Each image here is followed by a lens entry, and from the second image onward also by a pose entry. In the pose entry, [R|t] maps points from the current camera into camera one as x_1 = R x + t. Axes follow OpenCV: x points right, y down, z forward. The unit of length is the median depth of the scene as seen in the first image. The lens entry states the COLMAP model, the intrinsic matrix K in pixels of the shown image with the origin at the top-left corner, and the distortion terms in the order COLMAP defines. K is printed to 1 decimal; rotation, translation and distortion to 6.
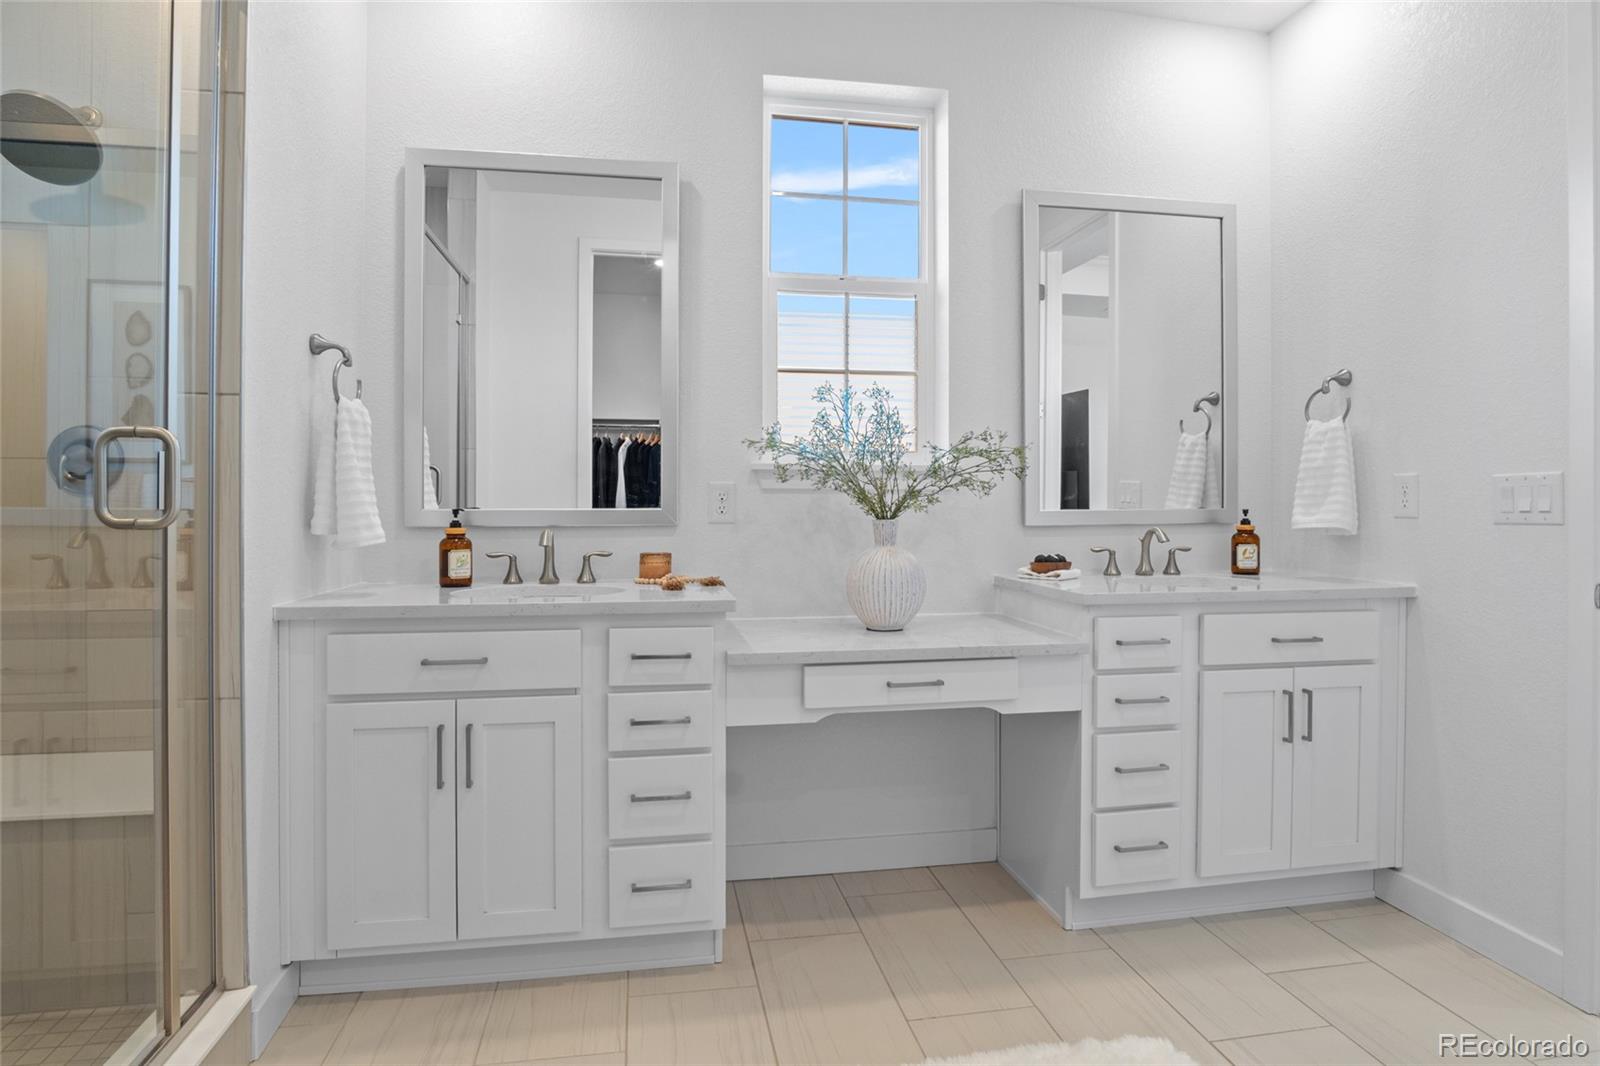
lens RADIAL K [[864.9, 0, 797.9], [0, 864.9, 521.4], [0, 0, 1]] dist [-0.028757, 0.003369]
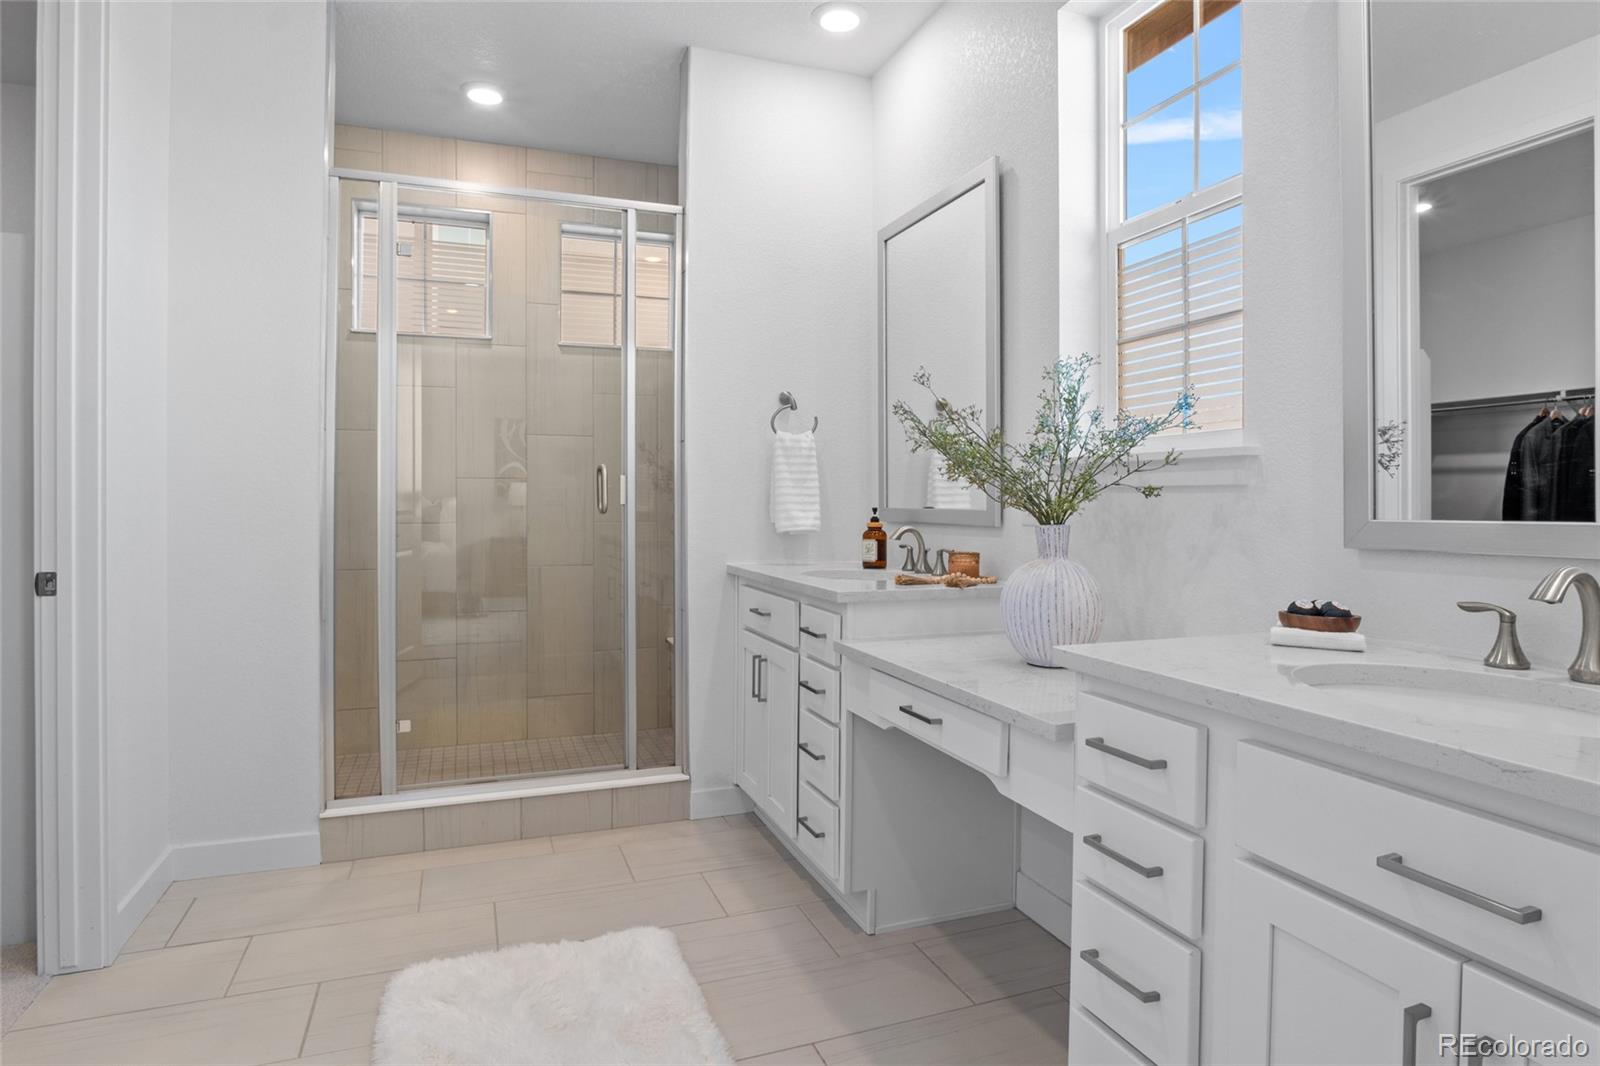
lens RADIAL K [[864.9, 0, 797.9], [0, 864.9, 521.4], [0, 0, 1]] dist [-0.028757, 0.003369]
pose [[0.194791, 0.021300, -0.980614, 0.796423], [-0.032637, 0.999351, 0.015224, -0.009129], [0.980302, 0.029039, 0.195359, 0.596300]]
